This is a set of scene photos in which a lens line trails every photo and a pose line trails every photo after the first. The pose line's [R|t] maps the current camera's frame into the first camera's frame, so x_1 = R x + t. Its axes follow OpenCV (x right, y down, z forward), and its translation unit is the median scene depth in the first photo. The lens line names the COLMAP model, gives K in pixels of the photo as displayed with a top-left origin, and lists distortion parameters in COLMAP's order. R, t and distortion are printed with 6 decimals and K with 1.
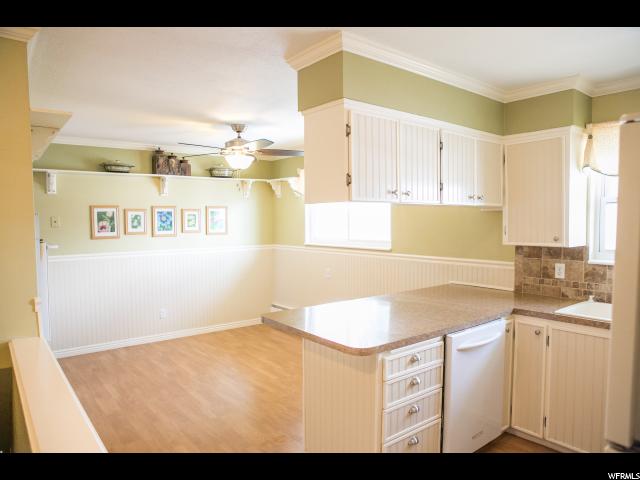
lens RADIAL K [[437.0, 0, 320.0], [0, 437.0, 240.0], [0, 0, 1]] dist [-0.152514, 0.147416]
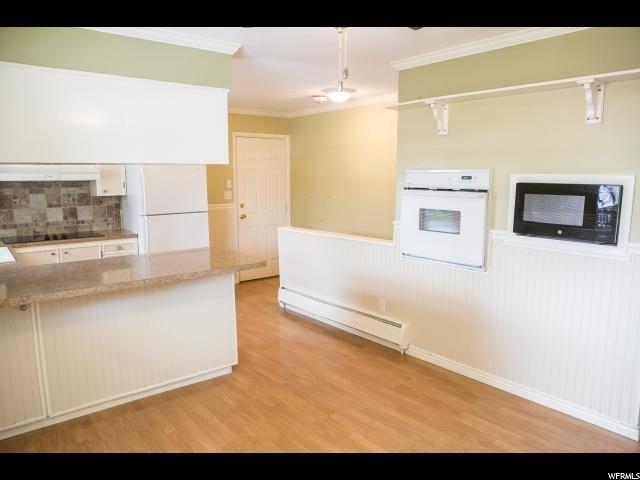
lens RADIAL K [[437.0, 0, 320.0], [0, 437.0, 240.0], [0, 0, 1]] dist [-0.152514, 0.147416]
pose [[-0.999704, 0.012478, -0.020901, -0.207861], [0.008156, 0.980694, 0.195380, -0.083579], [0.022935, 0.195152, -0.980505, 1.741395]]
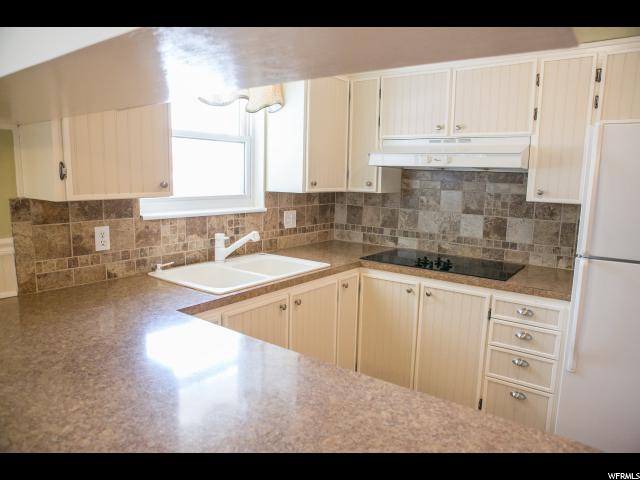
lens RADIAL K [[437.0, 0, 320.0], [0, 437.0, 240.0], [0, 0, 1]] dist [-0.152514, 0.147416]
pose [[-0.266702, -0.140511, 0.953482, -0.105546], [0.024113, 0.988033, 0.152347, -0.010994], [-0.963477, 0.063622, -0.260122, 0.842890]]
